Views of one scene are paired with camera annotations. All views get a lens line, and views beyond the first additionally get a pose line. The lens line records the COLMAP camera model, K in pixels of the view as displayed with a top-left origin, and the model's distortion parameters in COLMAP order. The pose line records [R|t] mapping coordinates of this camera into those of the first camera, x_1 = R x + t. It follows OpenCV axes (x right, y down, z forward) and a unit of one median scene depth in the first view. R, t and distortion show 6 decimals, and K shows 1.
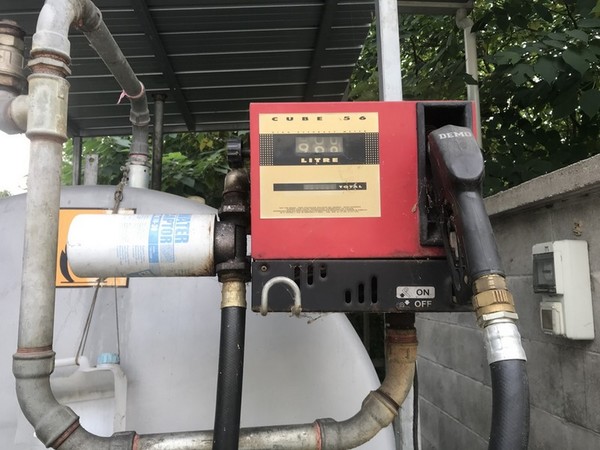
lens RADIAL K [[507.3, 0, 300.0], [0, 507.3, 225.0], [0, 0, 1]] dist [0.009637, -0.139461]
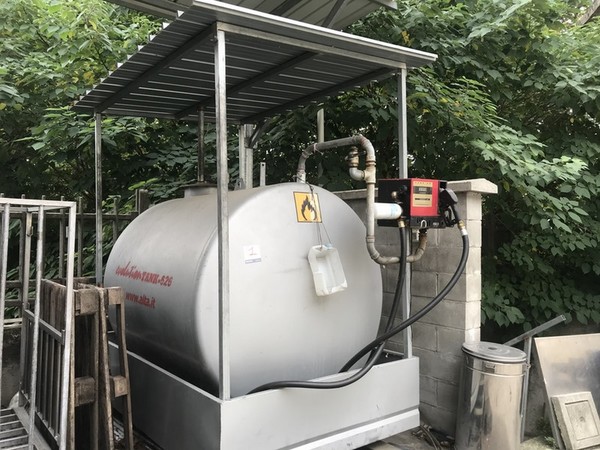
lens RADIAL K [[507.3, 0, 300.0], [0, 507.3, 225.0], [0, 0, 1]] dist [0.009637, -0.139461]
pose [[0.837325, 0.023580, 0.546196, -3.130569], [-0.072339, 0.995064, 0.067939, -0.074197], [-0.541898, -0.096398, 0.834898, -2.017958]]
